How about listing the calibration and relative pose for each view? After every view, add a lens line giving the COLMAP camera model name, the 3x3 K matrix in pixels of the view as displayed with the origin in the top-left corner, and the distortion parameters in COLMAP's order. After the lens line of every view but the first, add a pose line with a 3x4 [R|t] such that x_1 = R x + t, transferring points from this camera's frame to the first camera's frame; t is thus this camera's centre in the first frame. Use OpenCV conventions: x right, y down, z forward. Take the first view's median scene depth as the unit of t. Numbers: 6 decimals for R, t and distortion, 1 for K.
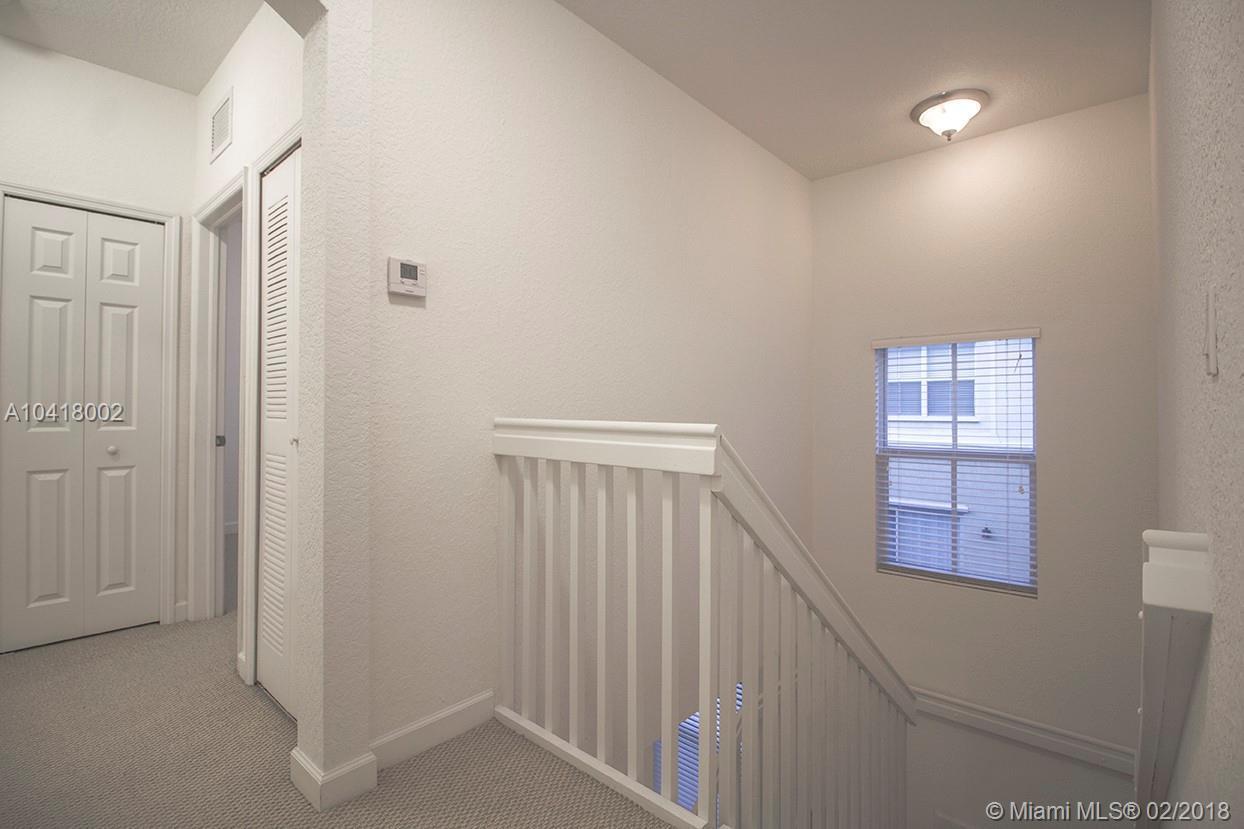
lens RADIAL K [[572.2, 0, 627.9], [0, 572.2, 411.0], [0, 0, 1]] dist [-0.020894, -0.005430]
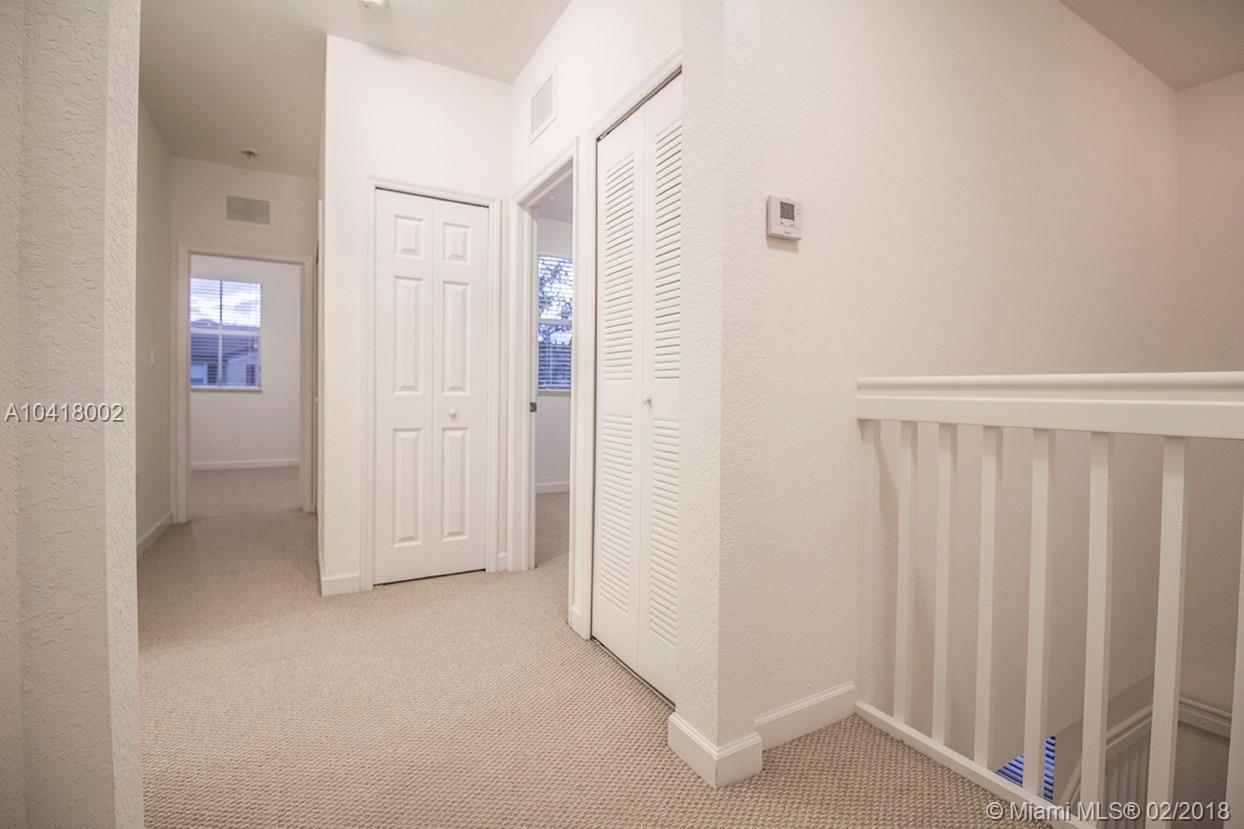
lens RADIAL K [[572.2, 0, 623.3], [0, 572.2, 409.3], [0, 0, 1]] dist [-0.020894, -0.005430]
pose [[0.942164, 0.014099, -0.334856, -0.265182], [-0.006373, 0.999688, 0.024158, 0.040216], [0.335092, -0.020626, 0.941959, 0.046679]]
